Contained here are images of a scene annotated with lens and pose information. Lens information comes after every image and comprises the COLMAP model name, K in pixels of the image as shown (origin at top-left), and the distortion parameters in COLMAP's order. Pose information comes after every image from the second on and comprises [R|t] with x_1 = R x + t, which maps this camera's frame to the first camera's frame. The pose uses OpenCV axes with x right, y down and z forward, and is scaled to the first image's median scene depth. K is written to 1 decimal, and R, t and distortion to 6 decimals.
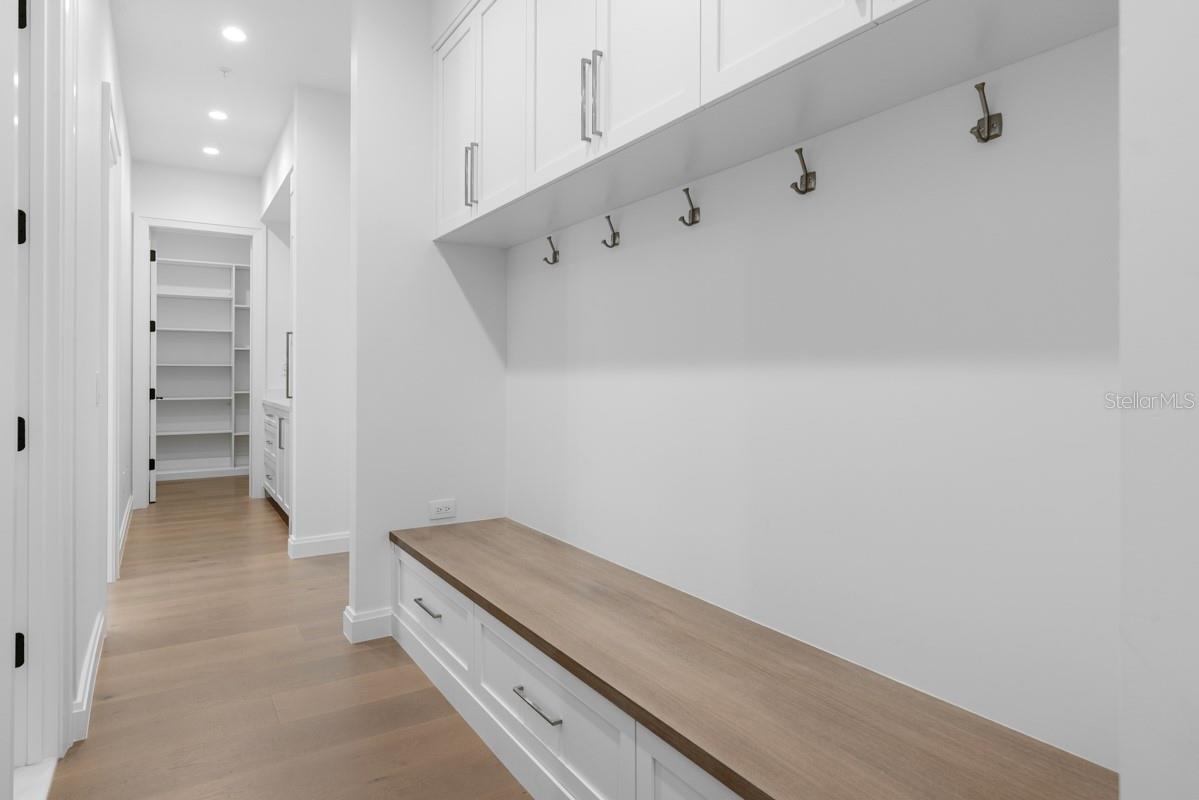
lens RADIAL K [[703.7, 0, 599.9], [0, 703.7, 389.2], [0, 0, 1]] dist [0.009480, 0.001147]
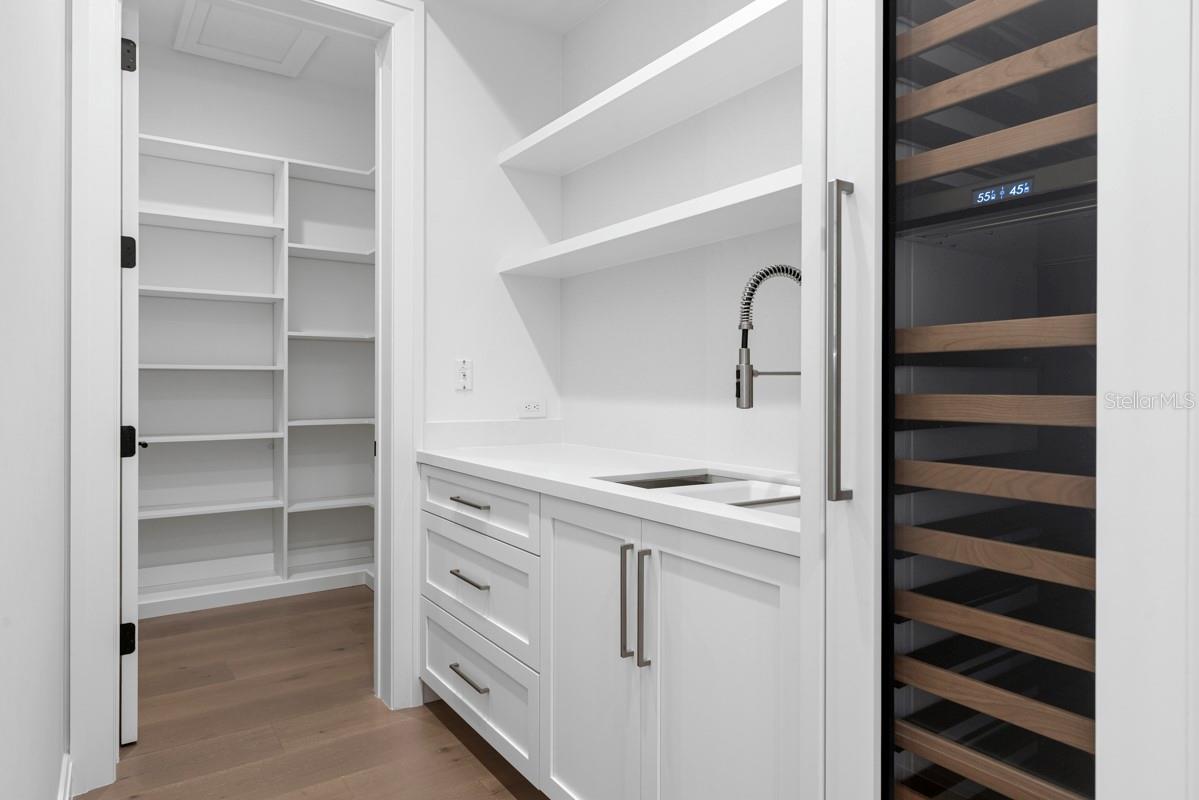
lens RADIAL K [[725.9, 0, 600.2], [0, 725.9, 400.4], [0, 0, 1]] dist [-0.030478, 0.001574]
pose [[0.999211, -0.014410, 0.037019, -0.322560], [0.014116, 0.999867, 0.008199, -0.012980], [-0.037133, -0.007670, 0.999281, 0.496334]]
